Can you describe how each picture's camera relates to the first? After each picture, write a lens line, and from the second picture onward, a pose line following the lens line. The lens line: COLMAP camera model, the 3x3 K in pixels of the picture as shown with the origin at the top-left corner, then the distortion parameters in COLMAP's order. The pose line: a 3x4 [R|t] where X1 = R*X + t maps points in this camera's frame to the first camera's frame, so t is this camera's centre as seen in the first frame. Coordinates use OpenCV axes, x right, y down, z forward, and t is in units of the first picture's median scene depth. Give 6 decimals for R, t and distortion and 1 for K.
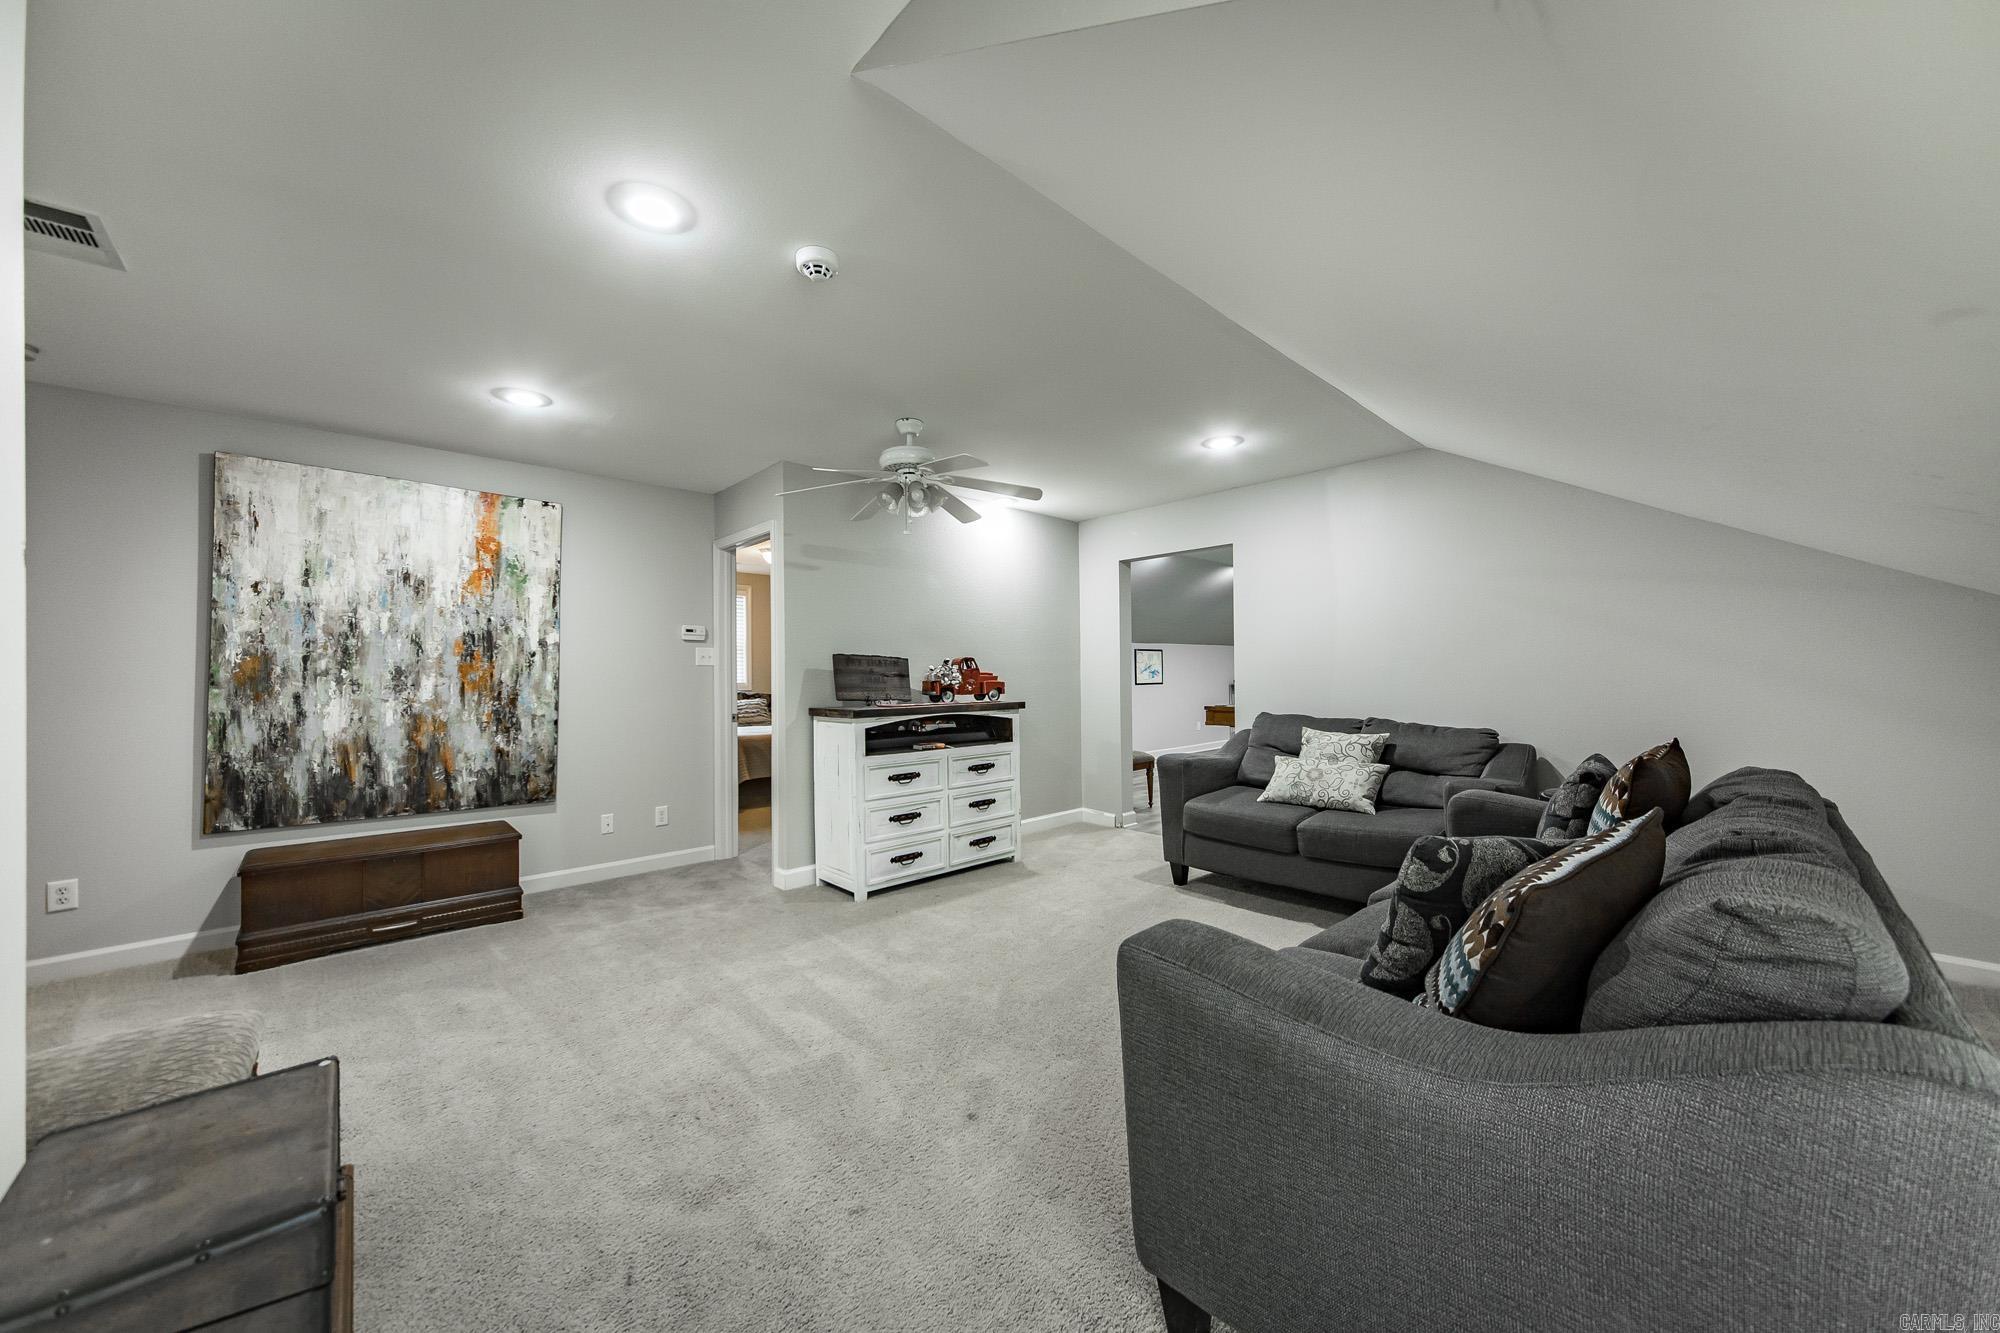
lens RADIAL K [[688.2, 0, 1006.6], [0, 688.2, 669.5], [0, 0, 1]] dist [-0.001569, -0.000104]
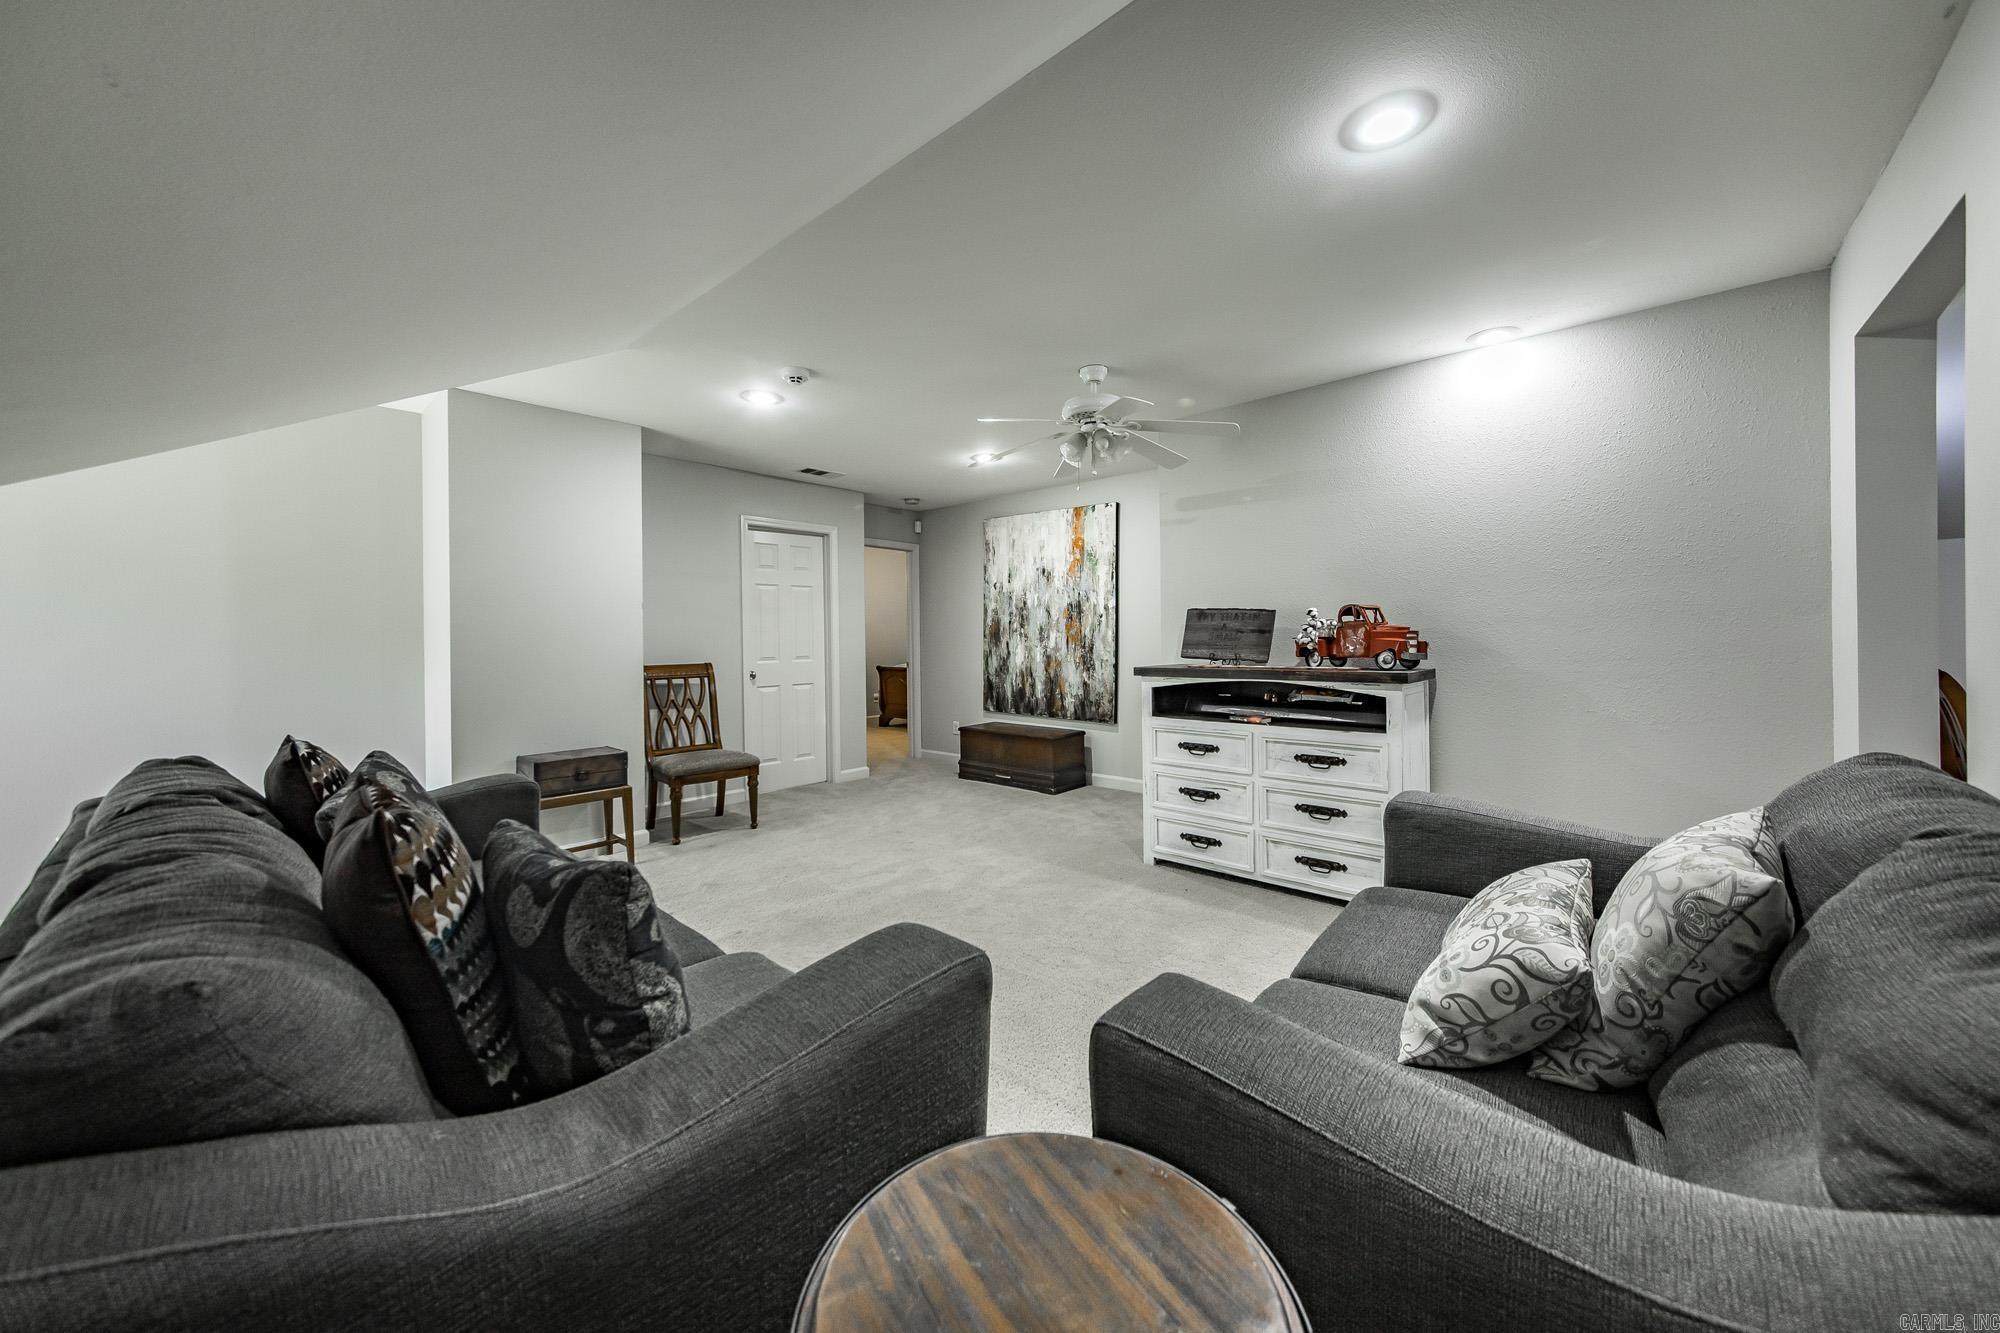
lens RADIAL K [[737.7, 0, 1044.4], [0, 737.7, 631.7], [0, 0, 1]] dist [-0.002695, 0.004038]
pose [[0.116383, 0.002794, -0.993200, 0.834826], [0.018276, 0.999821, 0.004954, 0.000326], [0.993036, -0.018728, 0.116311, 0.765549]]
